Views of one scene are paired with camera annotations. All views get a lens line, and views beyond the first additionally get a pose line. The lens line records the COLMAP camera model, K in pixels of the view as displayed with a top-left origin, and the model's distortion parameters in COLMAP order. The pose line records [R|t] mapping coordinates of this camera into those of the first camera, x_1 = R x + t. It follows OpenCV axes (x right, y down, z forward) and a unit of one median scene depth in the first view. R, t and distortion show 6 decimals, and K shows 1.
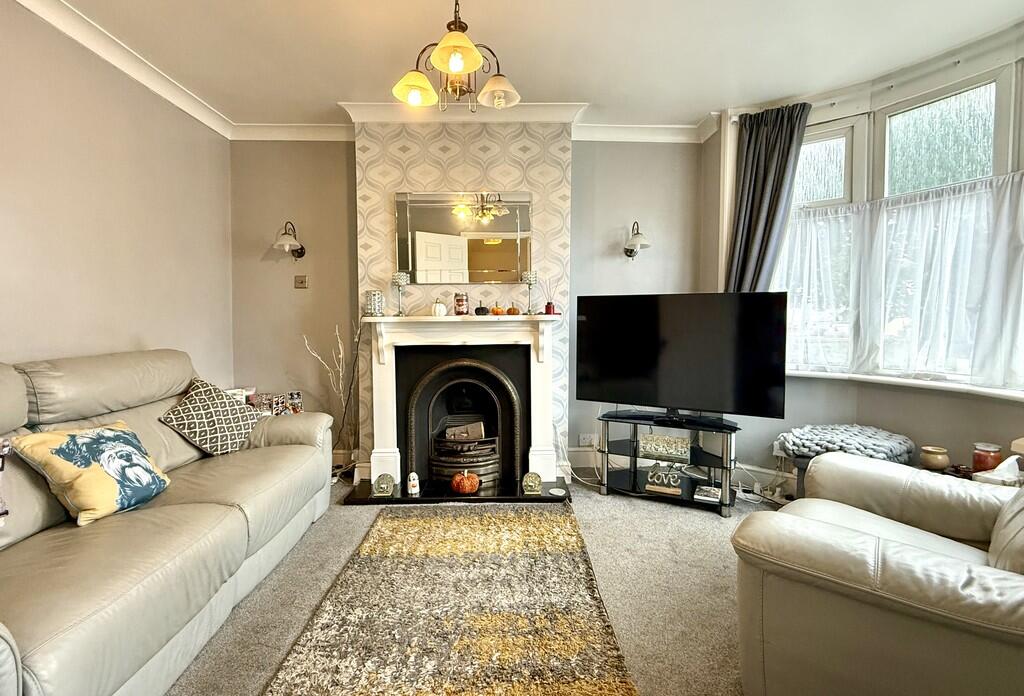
lens RADIAL K [[479.9, 0, 511.9], [0, 479.9, 343.7], [0, 0, 1]] dist [0.002702, 0.000955]
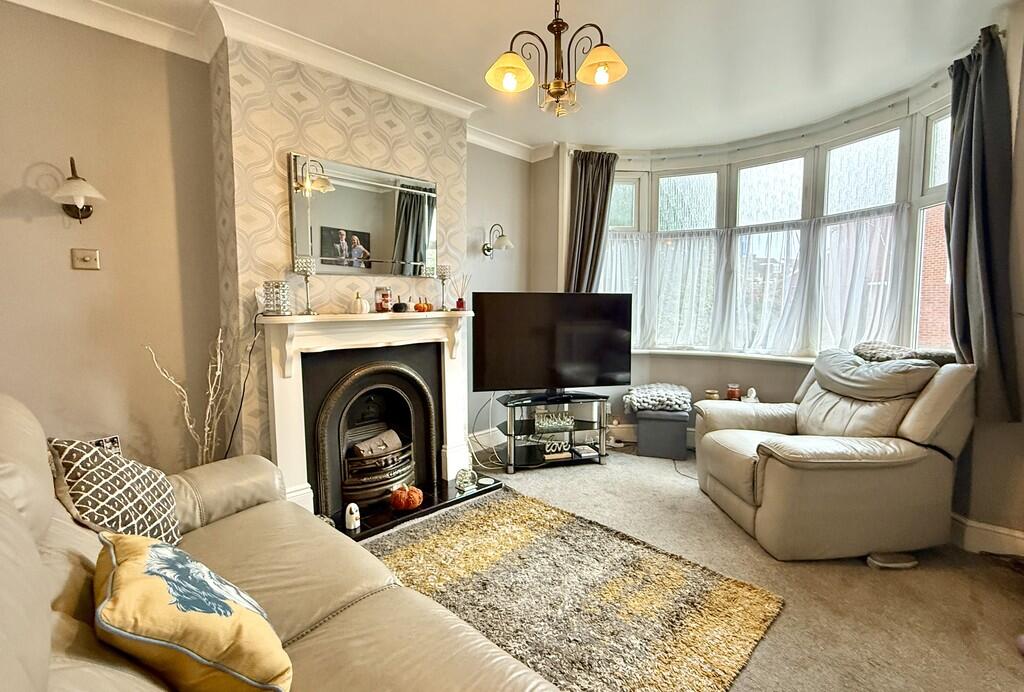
lens RADIAL K [[479.0, 0, 512.8], [0, 479.0, 346.0], [0, 0, 1]] dist [0.005493, 0.000303]
pose [[0.717181, -0.061728, 0.694147, -0.552780], [0.037260, 0.998041, 0.050255, -0.033719], [-0.695890, -0.010178, 0.718076, 0.210126]]
